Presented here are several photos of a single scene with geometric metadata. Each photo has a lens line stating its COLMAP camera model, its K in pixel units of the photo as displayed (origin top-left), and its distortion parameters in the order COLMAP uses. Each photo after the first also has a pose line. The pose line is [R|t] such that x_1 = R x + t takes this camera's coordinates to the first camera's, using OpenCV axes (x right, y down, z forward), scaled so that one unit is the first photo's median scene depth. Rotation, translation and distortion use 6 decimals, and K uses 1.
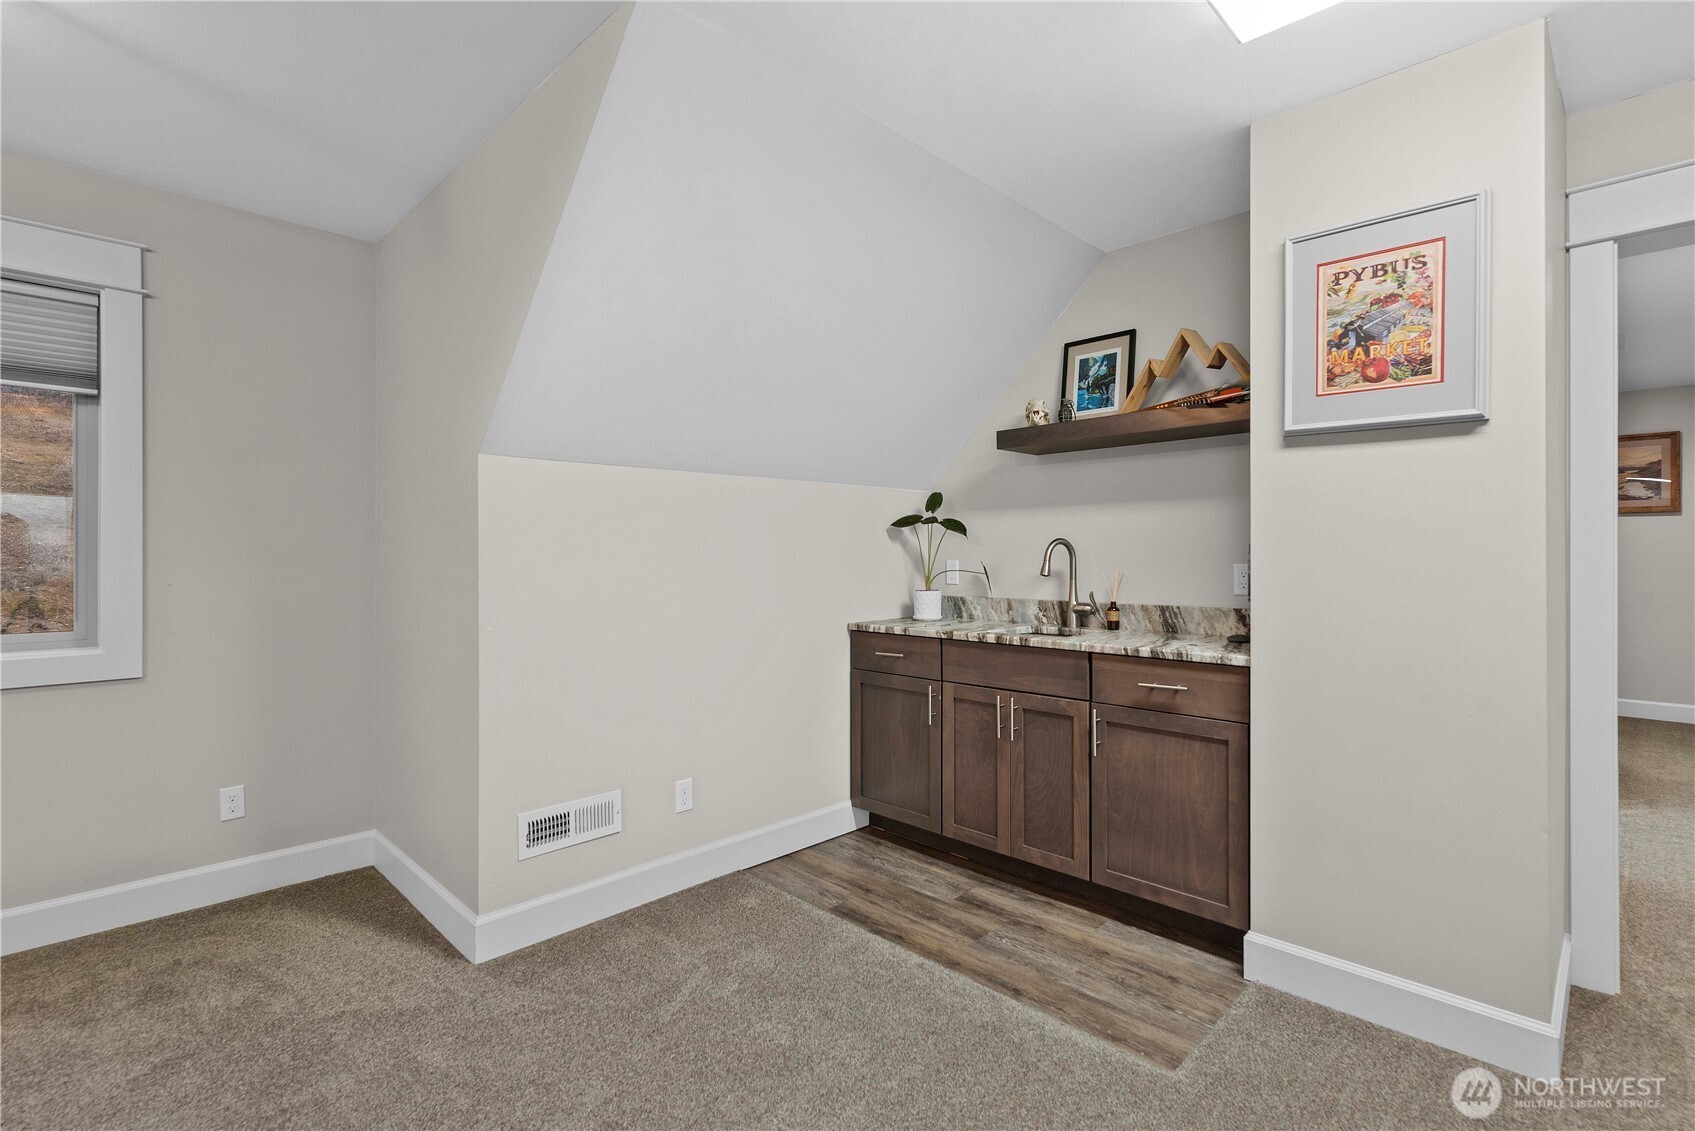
lens RADIAL K [[796.5, 0, 854.2], [0, 796.5, 552.8], [0, 0, 1]] dist [-0.001983, -0.000029]
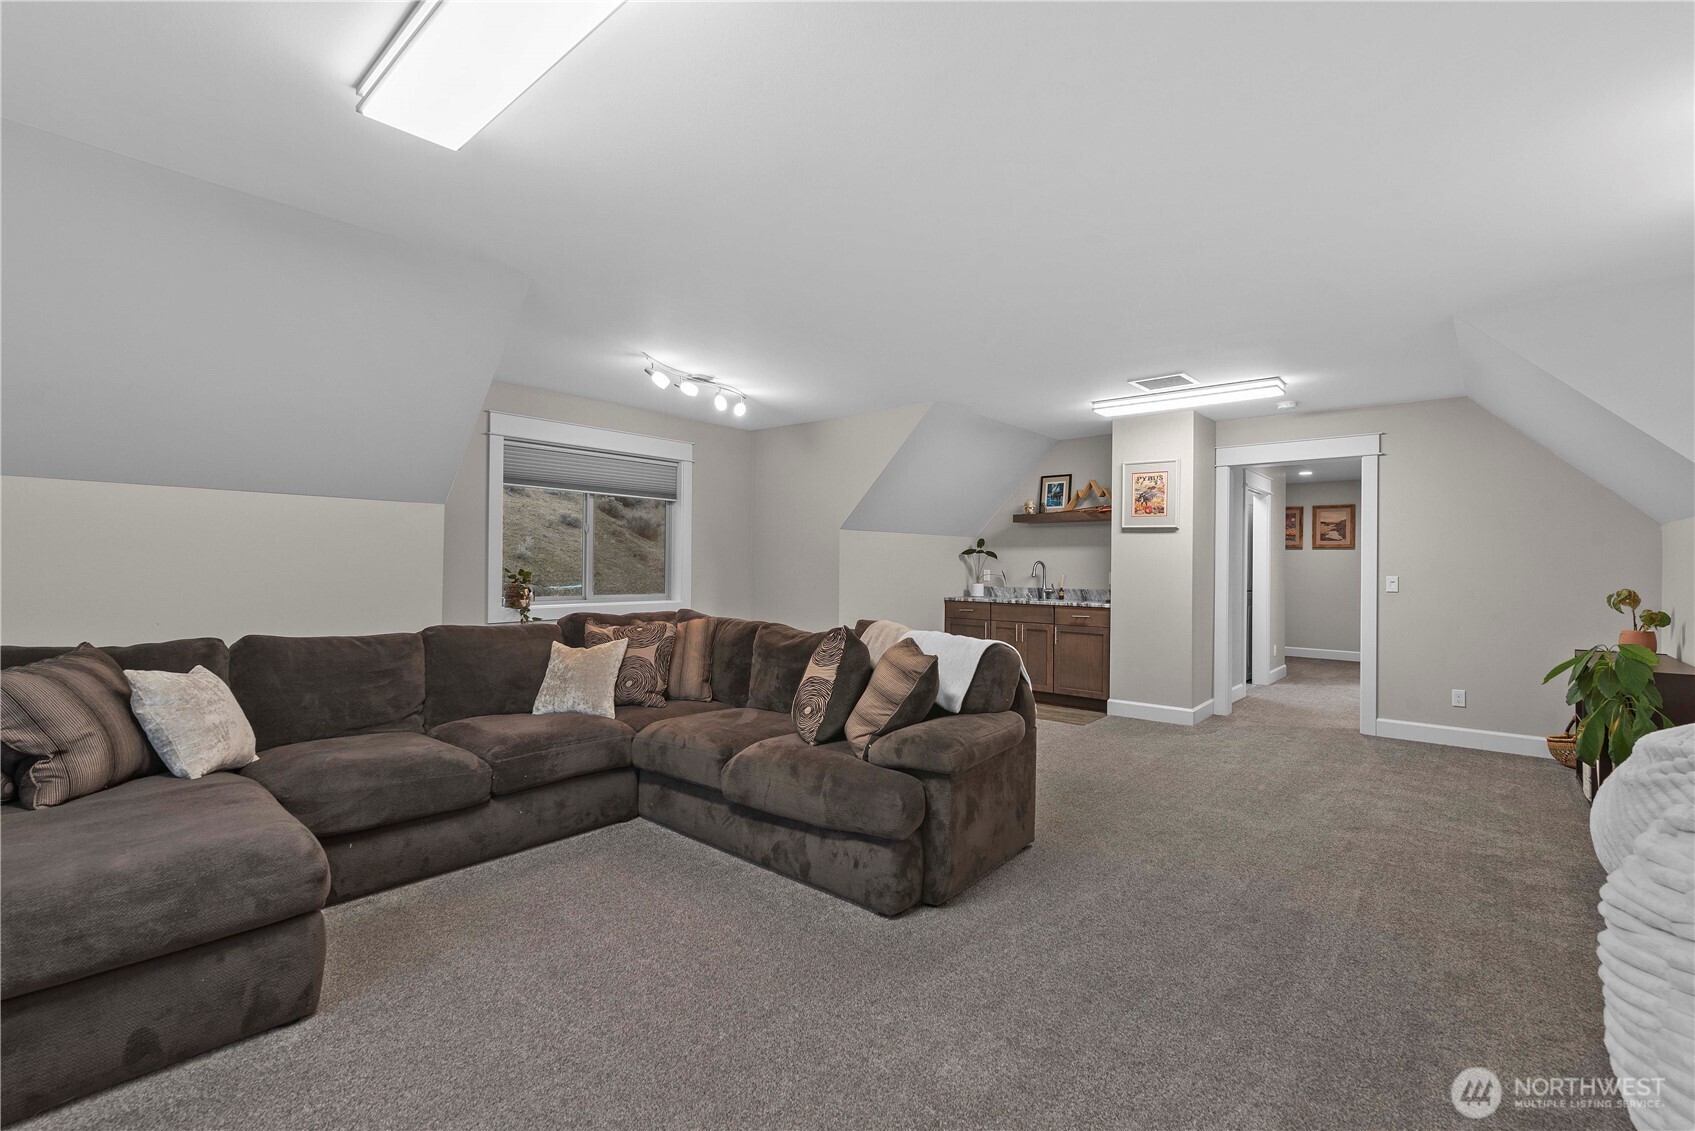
lens RADIAL K [[761.3, 0, 851.1], [0, 761.3, 558.8], [0, 0, 1]] dist [0.002571, -0.000088]
pose [[0.997283, 0.012113, 0.072657, -0.476446], [-0.011829, 0.999921, -0.004332, -0.008313], [-0.072703, 0.003461, 0.997348, -1.248436]]
